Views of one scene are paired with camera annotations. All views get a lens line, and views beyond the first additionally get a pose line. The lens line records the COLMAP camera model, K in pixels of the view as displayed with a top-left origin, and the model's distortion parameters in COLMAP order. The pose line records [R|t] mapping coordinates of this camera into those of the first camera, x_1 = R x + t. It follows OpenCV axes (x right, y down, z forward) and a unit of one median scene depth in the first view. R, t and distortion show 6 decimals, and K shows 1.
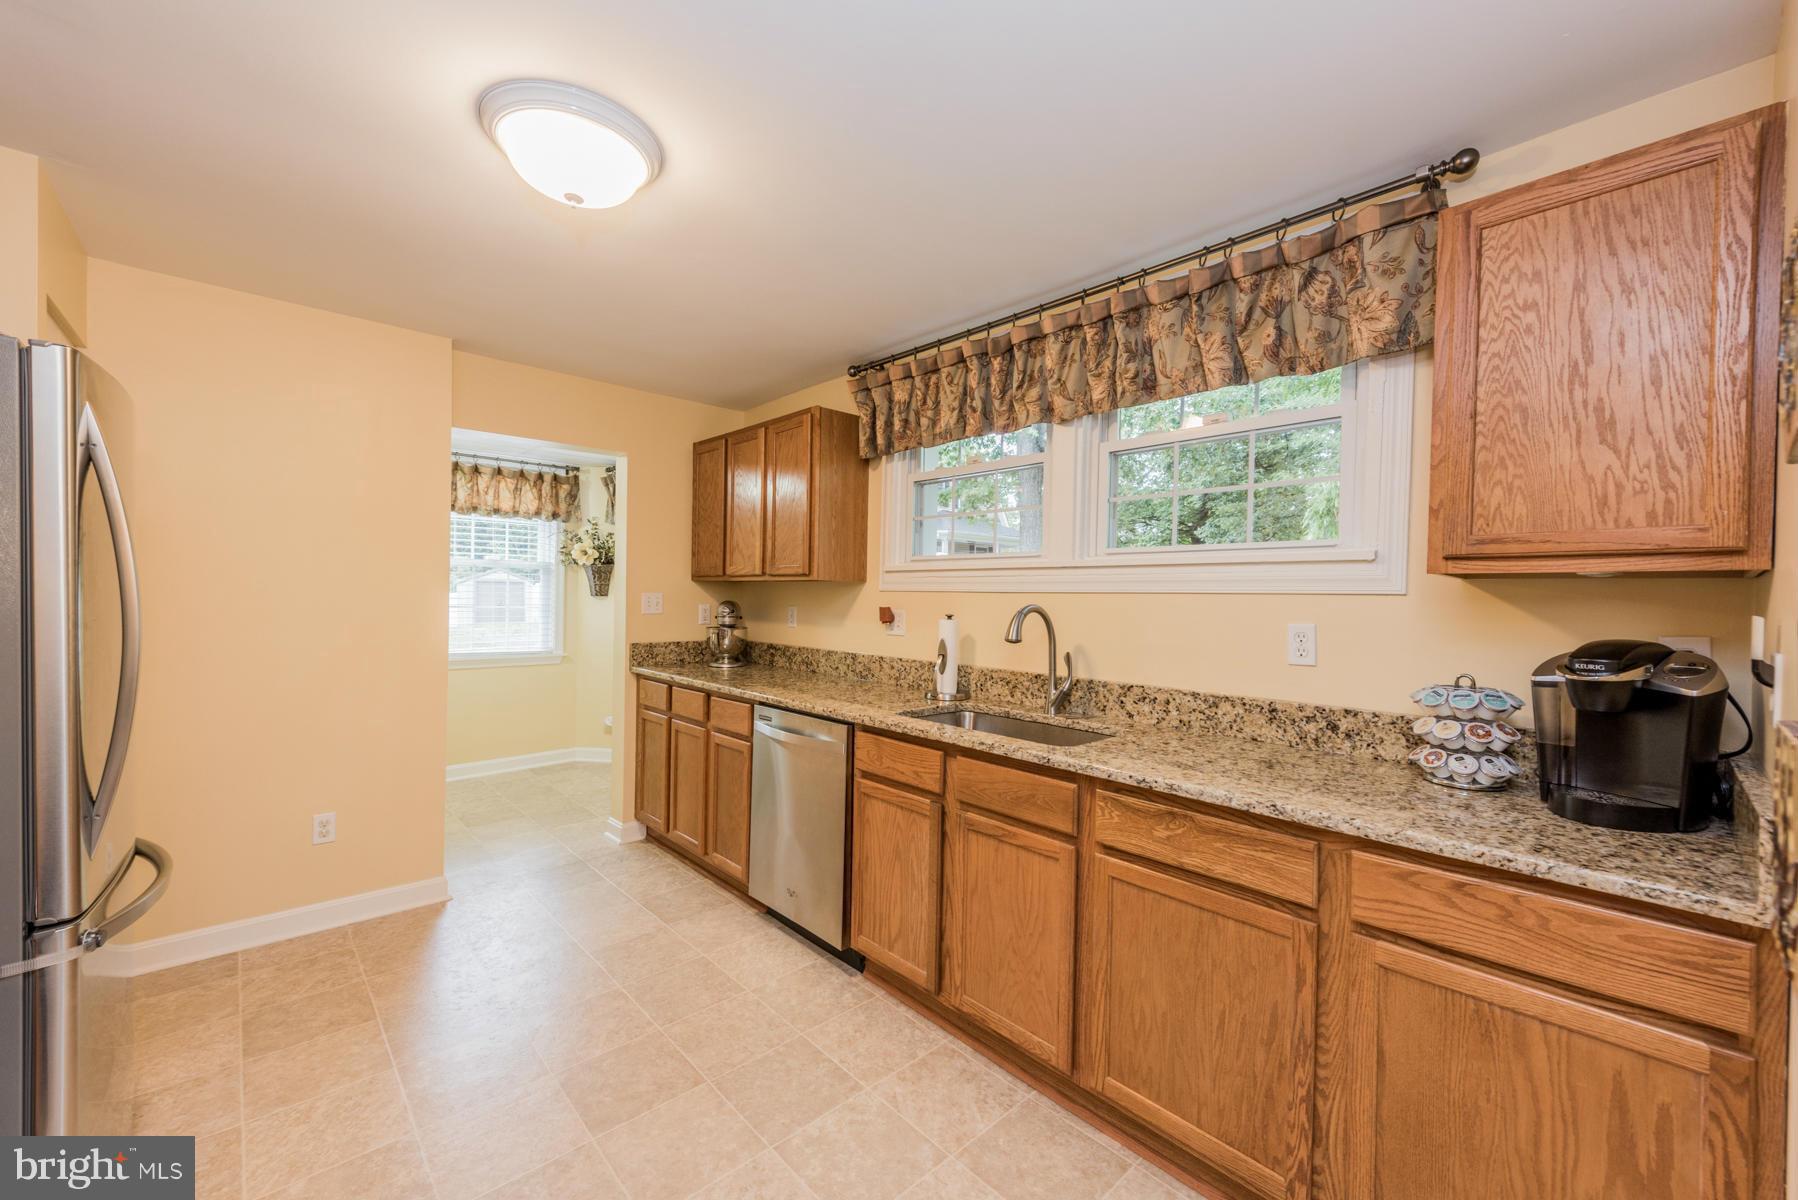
lens RADIAL K [[703.9, 0, 901.0], [0, 703.9, 605.6], [0, 0, 1]] dist [0.017541, -0.005929]
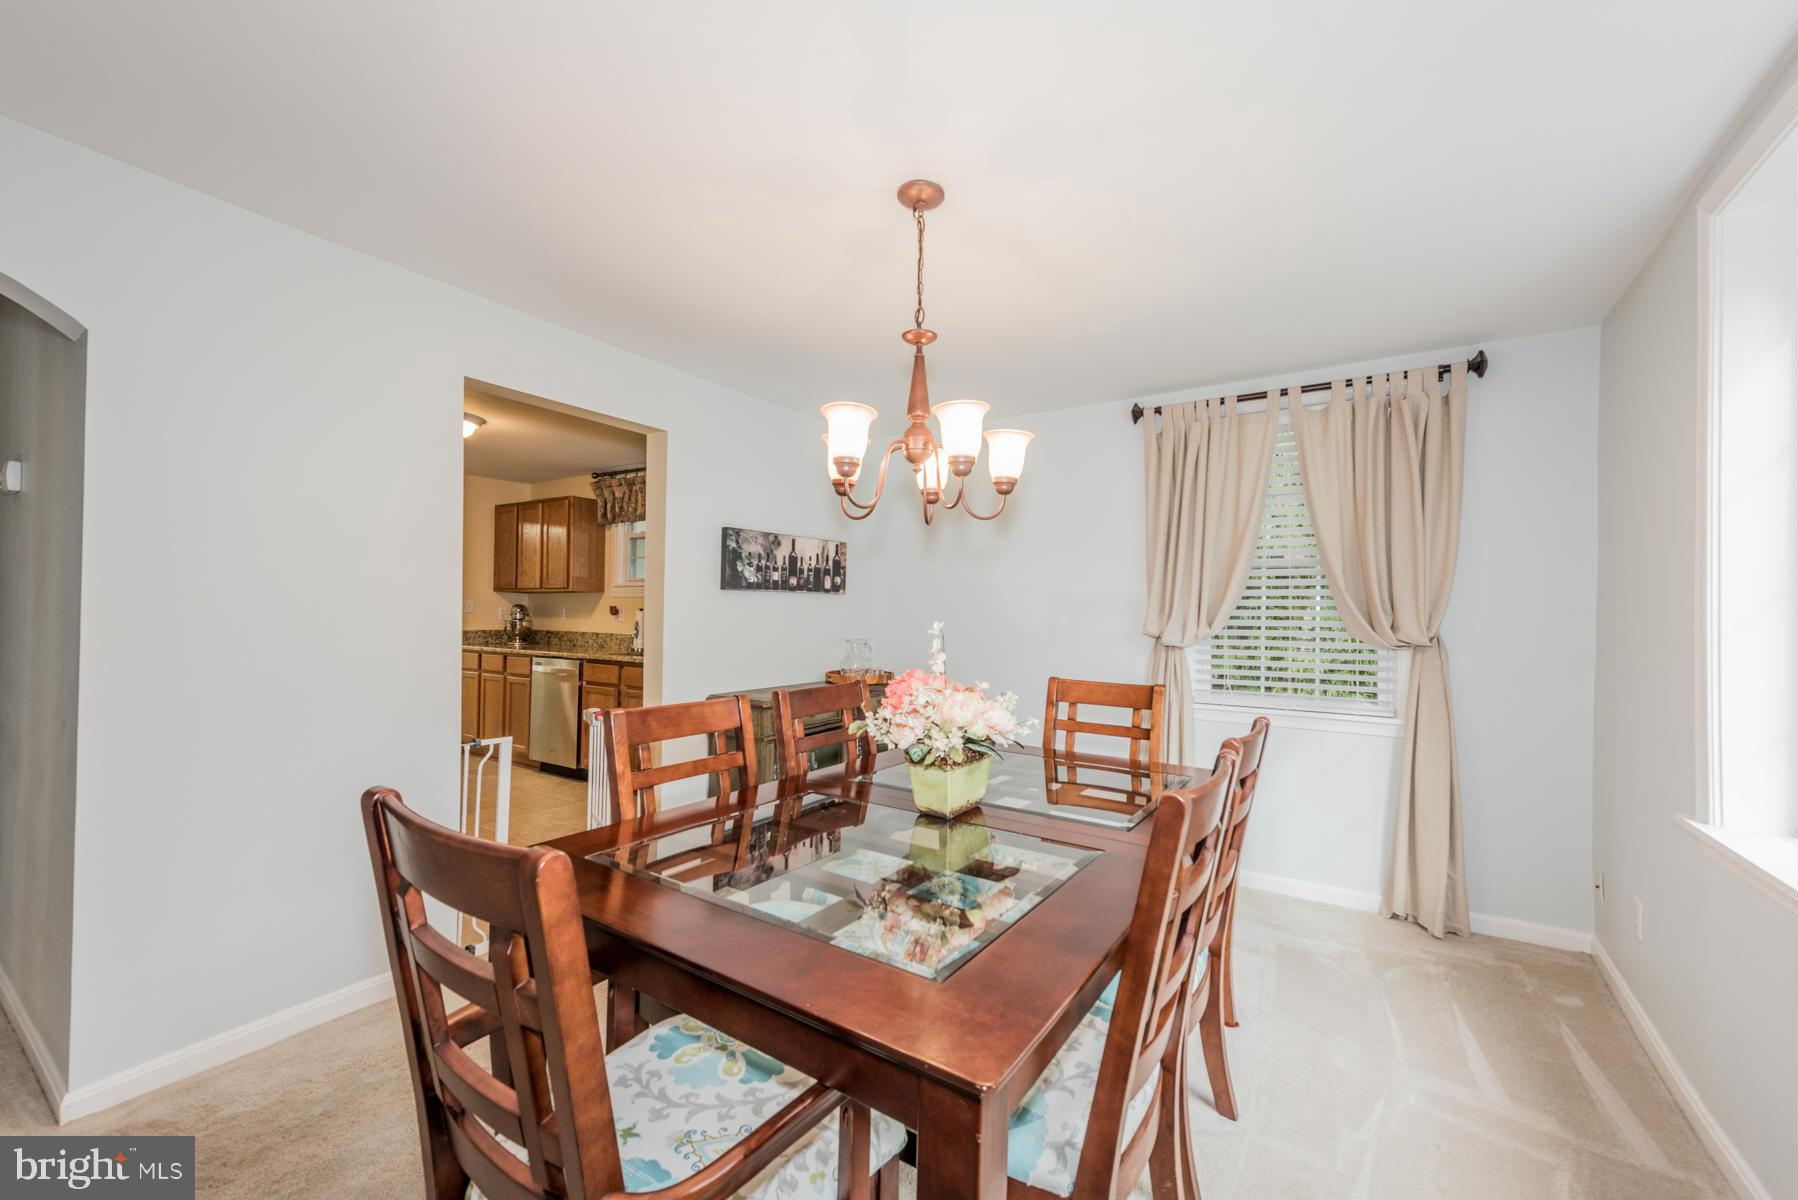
lens RADIAL K [[703.9, 0, 901.0], [0, 703.9, 605.6], [0, 0, 1]] dist [0.017541, -0.005929]
pose [[0.970445, -0.003383, 0.241298, 0.263612], [0.007879, 0.999813, -0.017670, 0.040258], [-0.241193, 0.019049, 0.970290, -0.969849]]
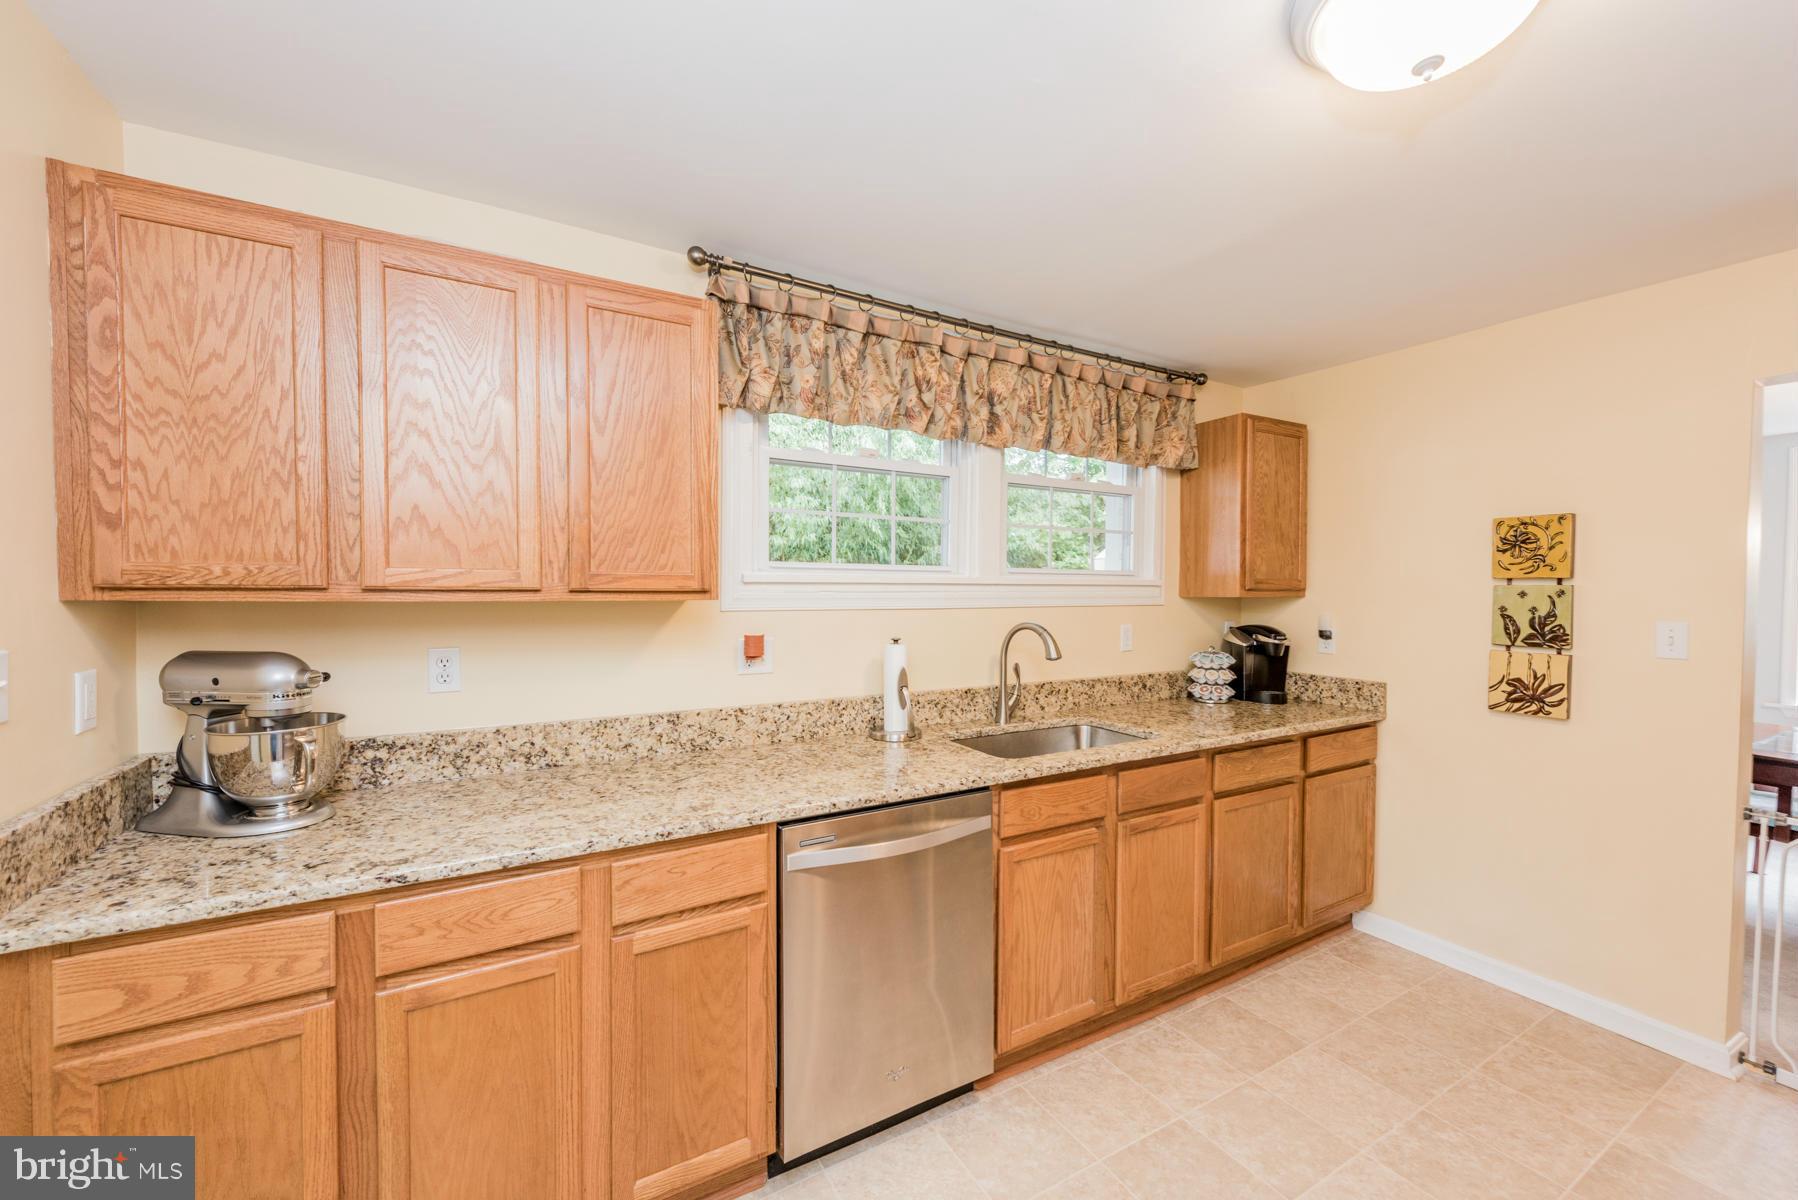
lens RADIAL K [[703.9, 0, 901.0], [0, 703.9, 605.6], [0, 0, 1]] dist [0.017541, -0.005929]
pose [[0.223762, -0.046637, 0.973527, -0.664059], [0.008110, 0.998909, 0.045989, -0.057550], [-0.974610, -0.002395, 0.223896, 0.712043]]
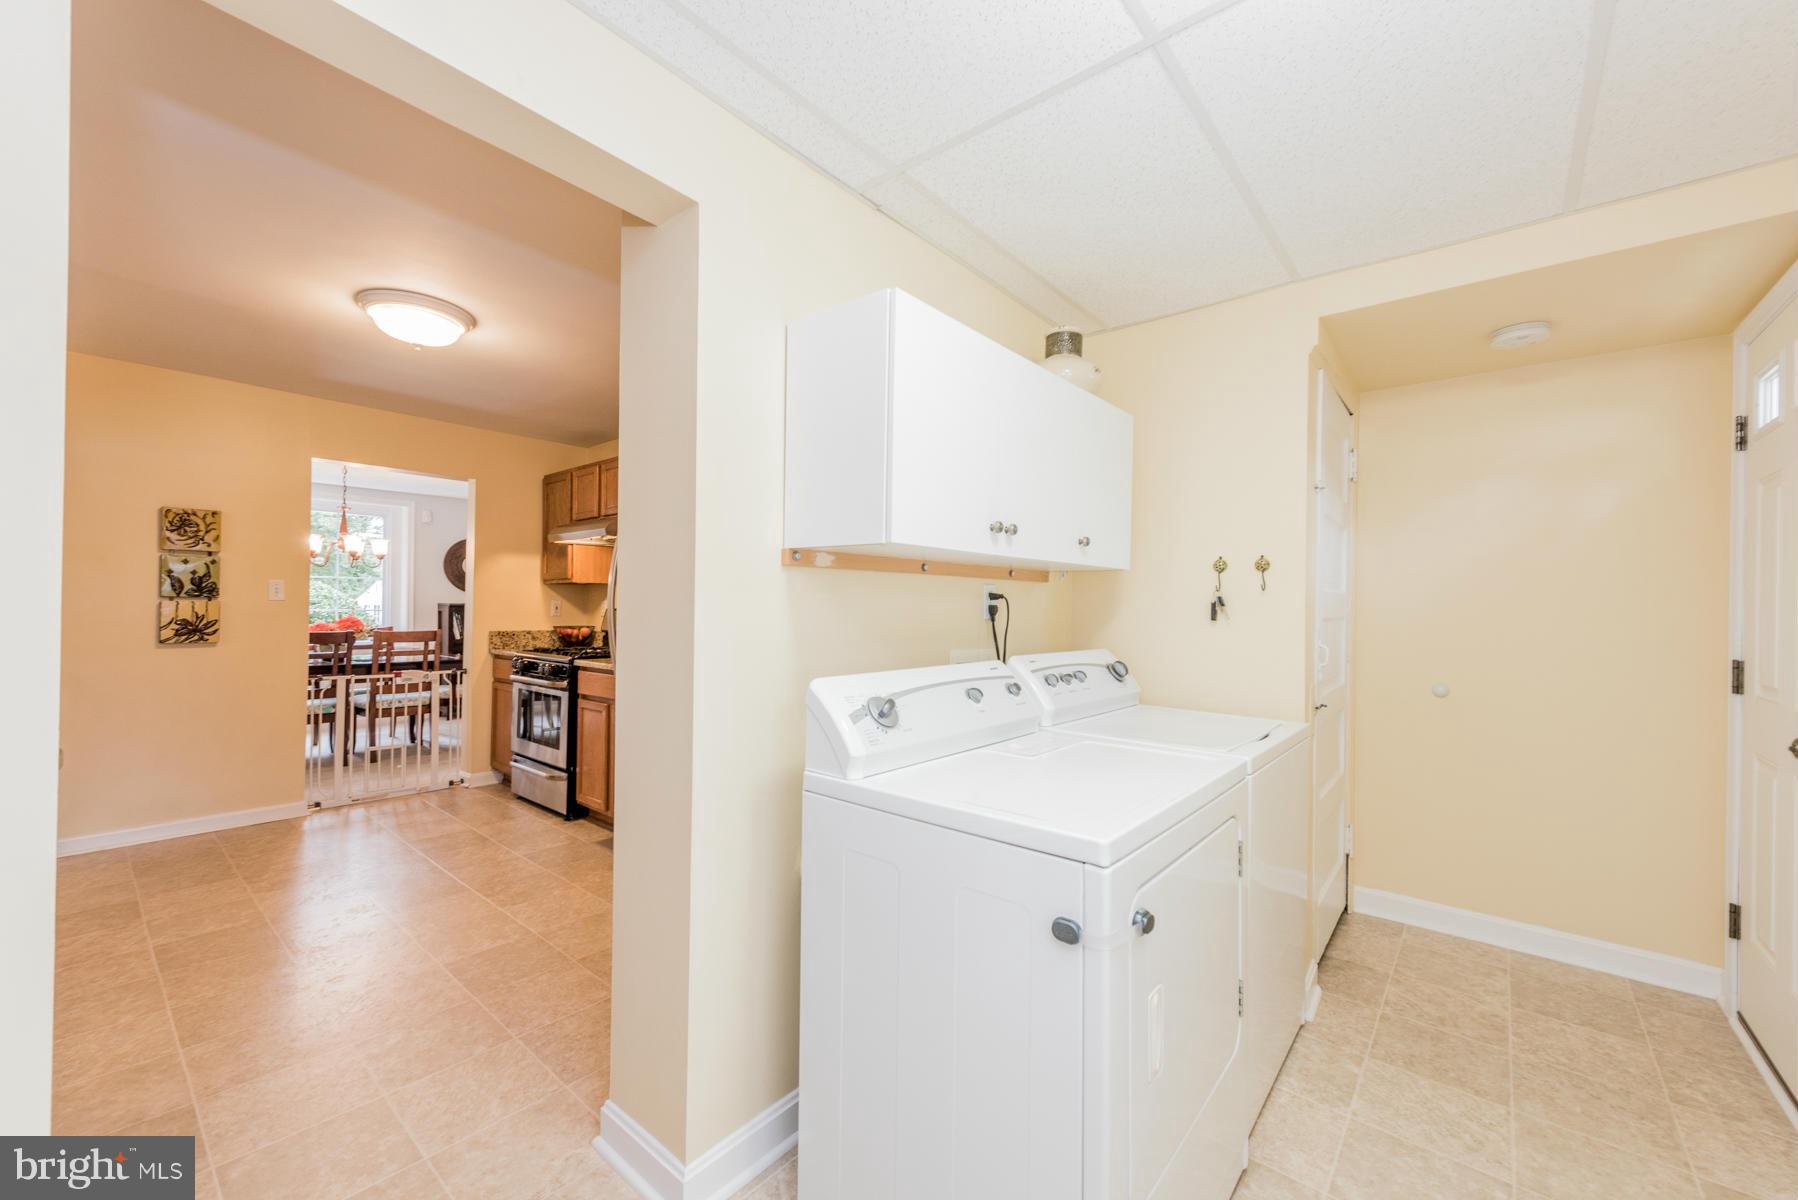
lens RADIAL K [[703.9, 0, 901.0], [0, 703.9, 605.6], [0, 0, 1]] dist [0.017541, -0.005929]
pose [[-0.992610, -0.033898, -0.116519, -0.763424], [-0.034520, 0.999399, 0.003320, -0.000001], [0.116337, 0.007318, -0.993183, 1.507990]]
